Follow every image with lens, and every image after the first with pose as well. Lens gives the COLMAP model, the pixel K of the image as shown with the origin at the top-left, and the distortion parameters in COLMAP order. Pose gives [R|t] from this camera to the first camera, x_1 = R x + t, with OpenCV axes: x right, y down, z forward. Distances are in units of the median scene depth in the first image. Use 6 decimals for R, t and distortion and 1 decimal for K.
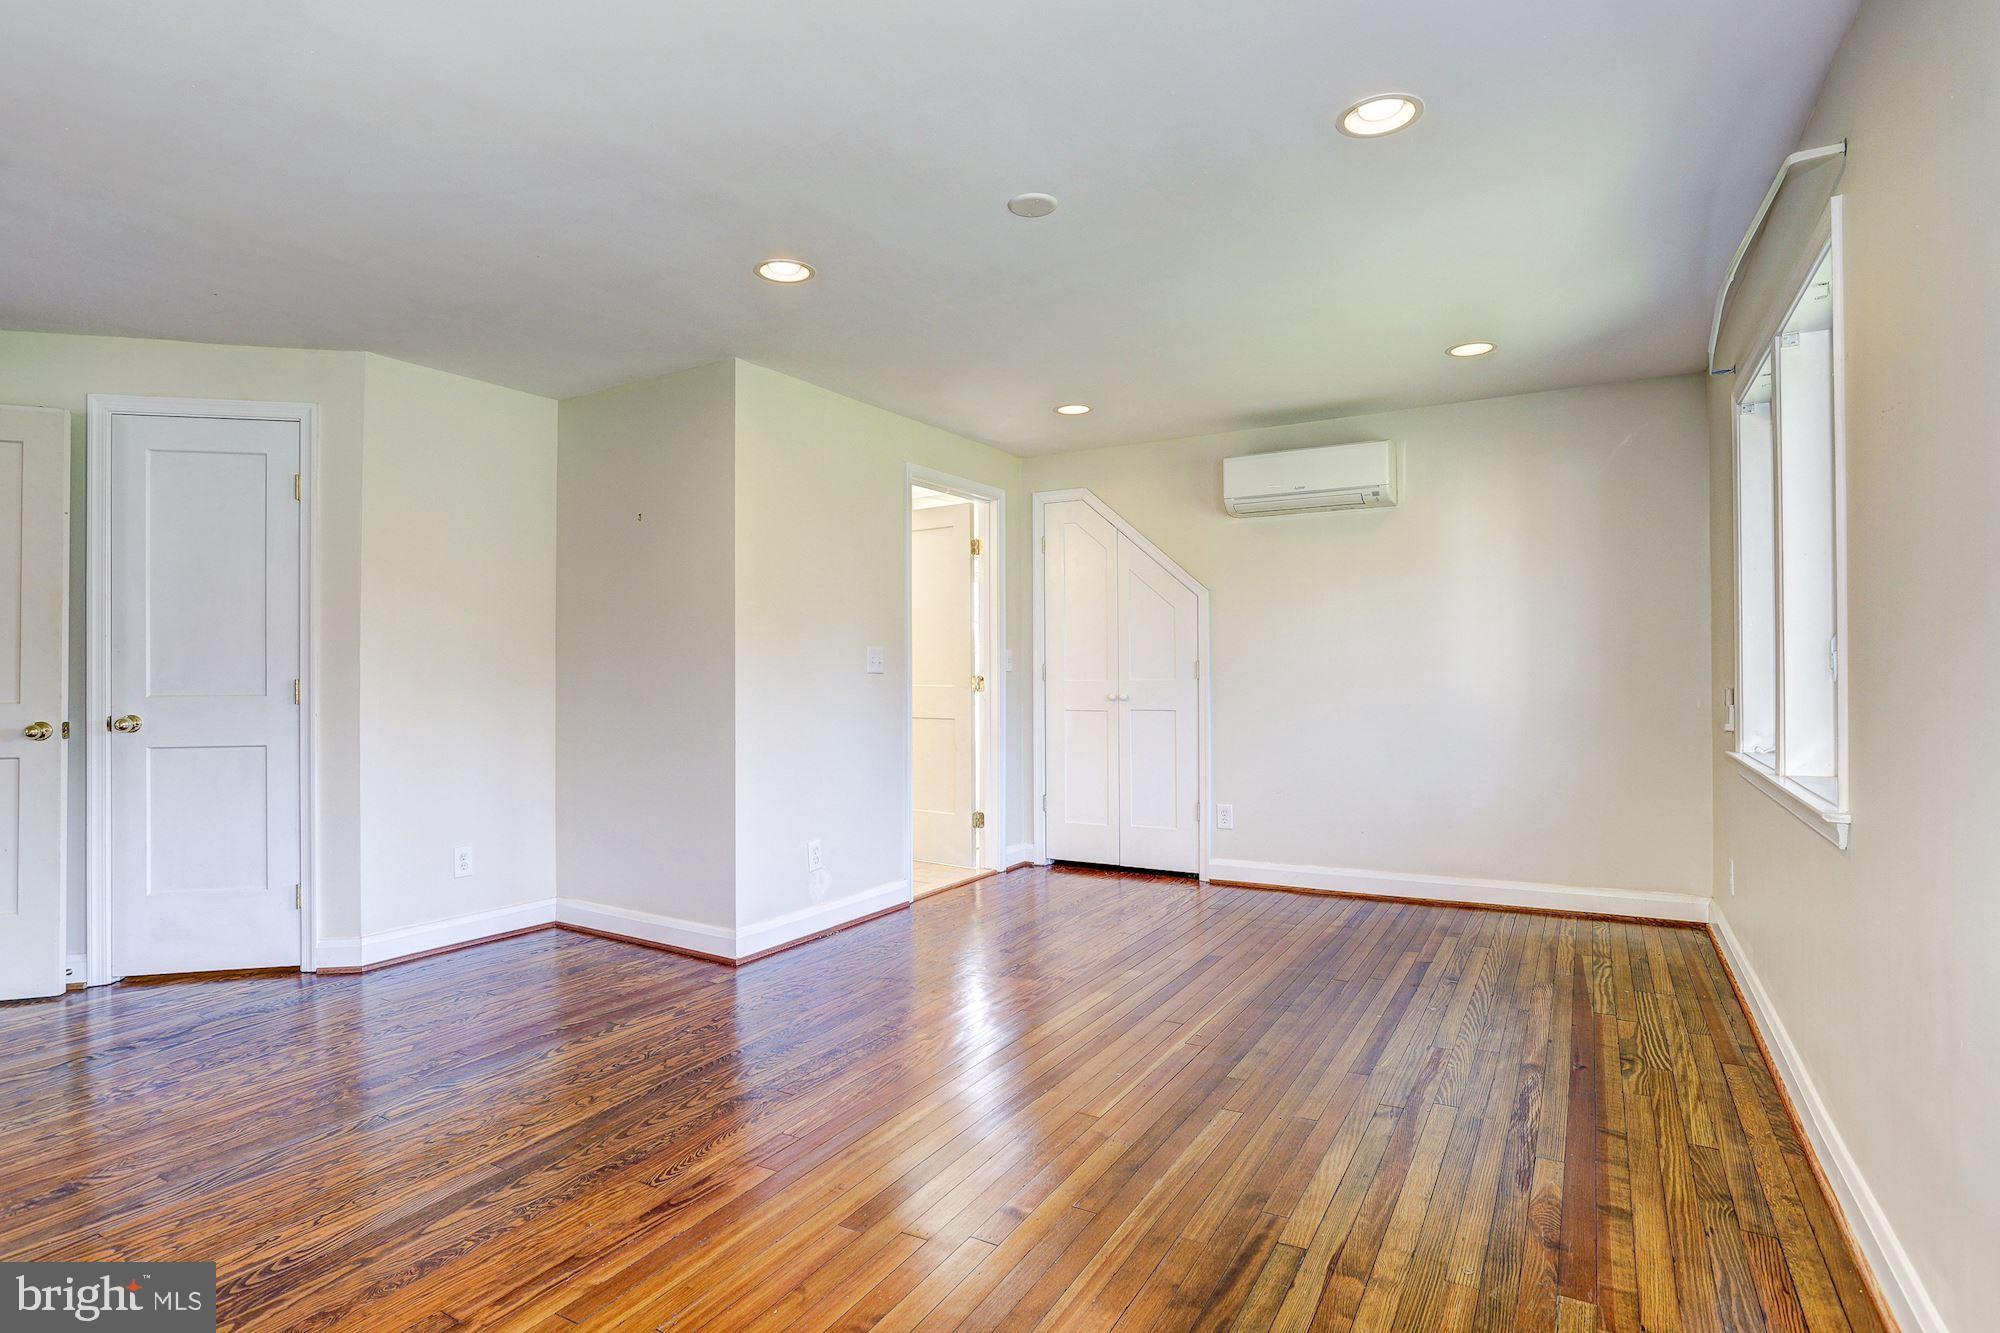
lens RADIAL K [[982.8, 0, 987.9], [0, 982.8, 663.1], [0, 0, 1]] dist [-0.062543, 0.036732]
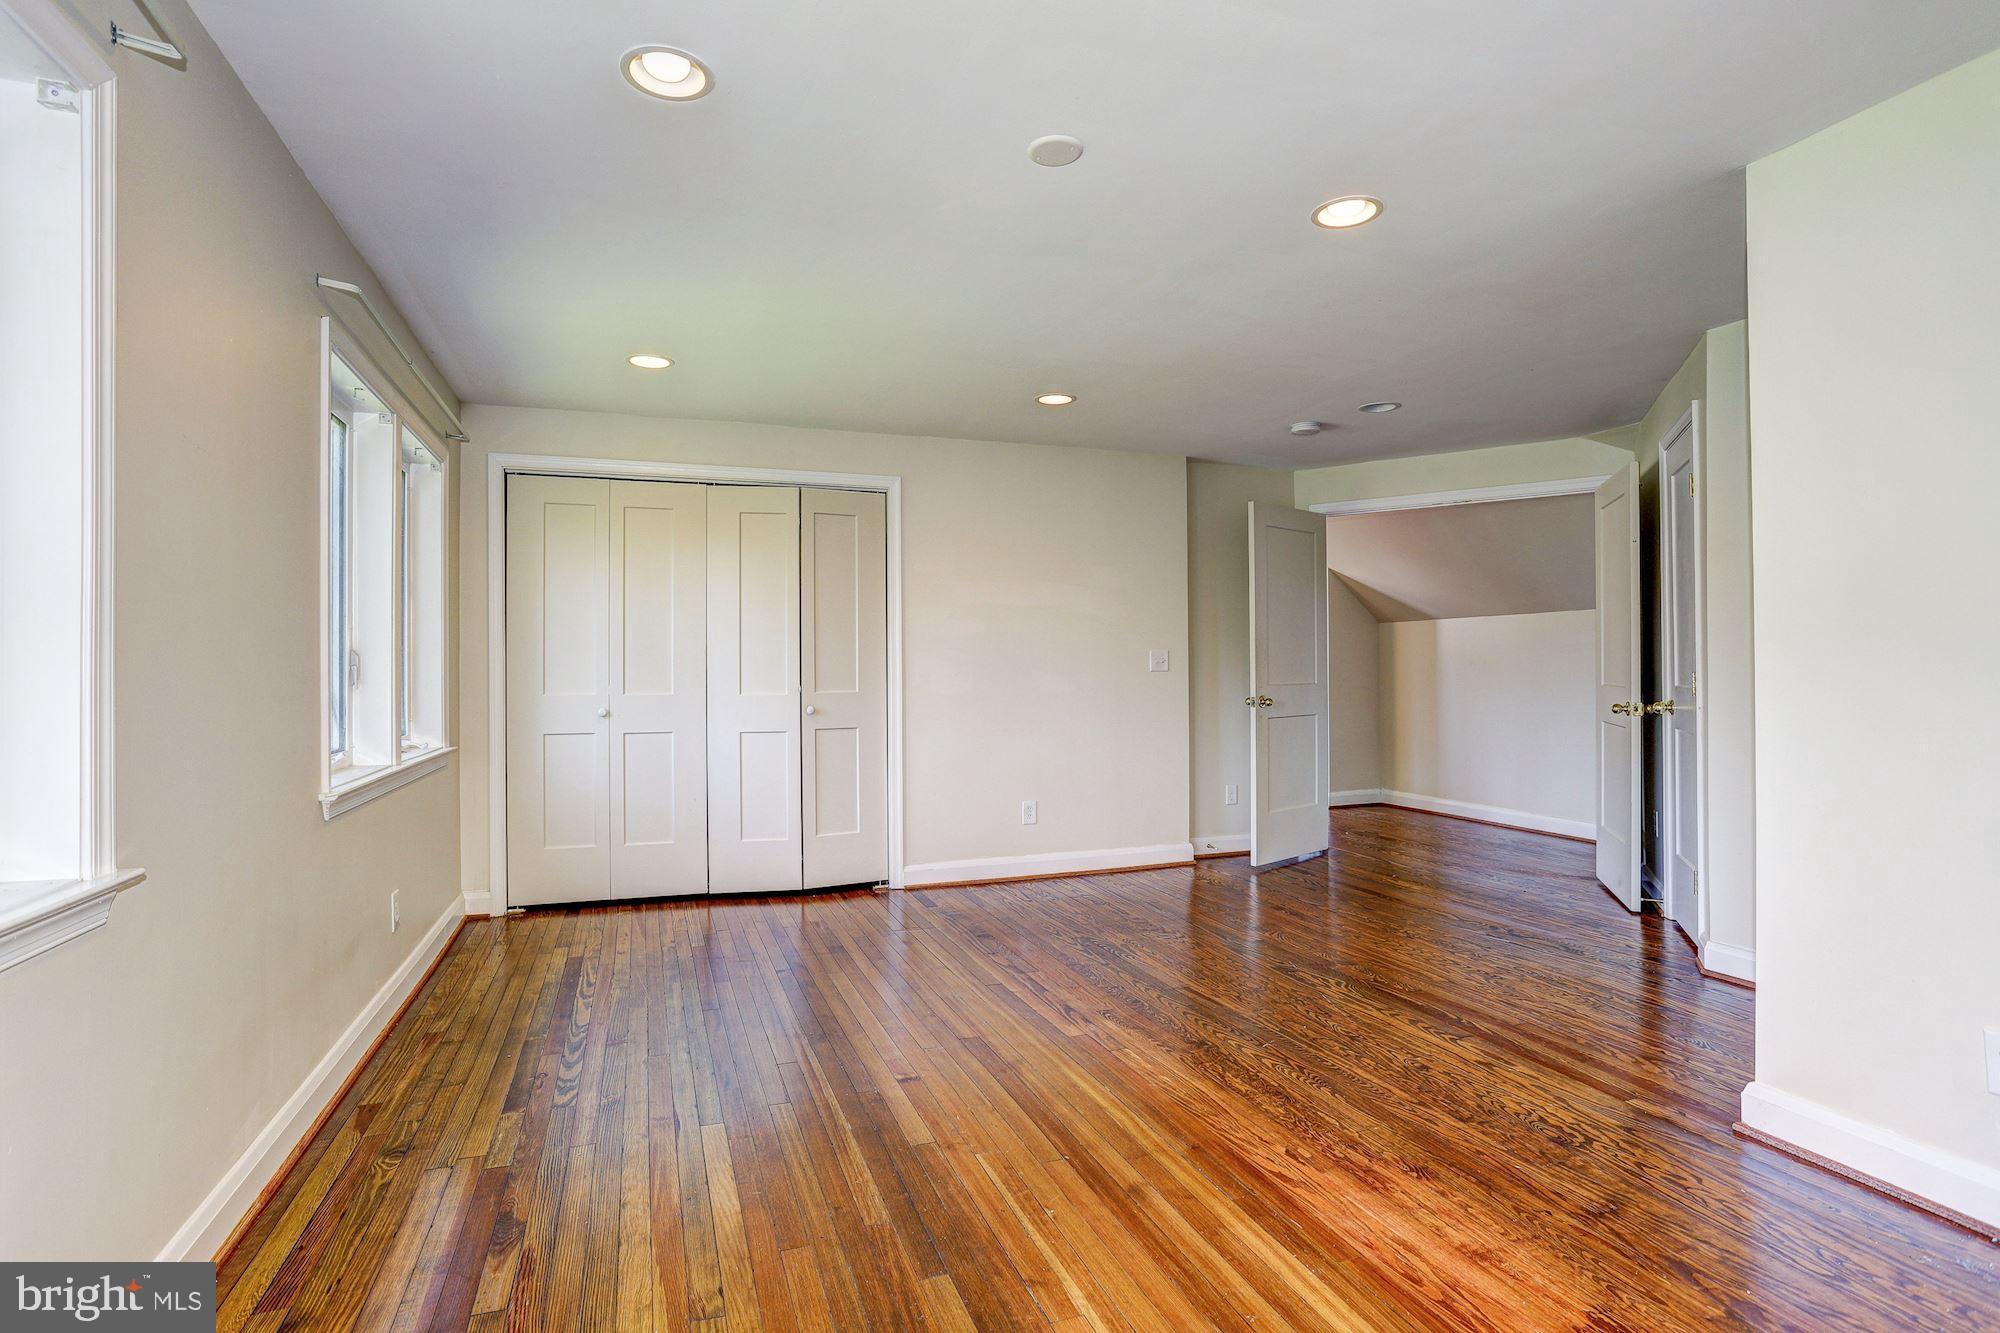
lens RADIAL K [[982.8, 0, 987.9], [0, 982.8, 663.1], [0, 0, 1]] dist [-0.062543, 0.036732]
pose [[-0.623089, 0.006747, -0.782122, 0.732255], [0.016184, 0.999860, -0.004268, 0.003962], [0.781983, -0.015318, -0.623111, 1.410627]]
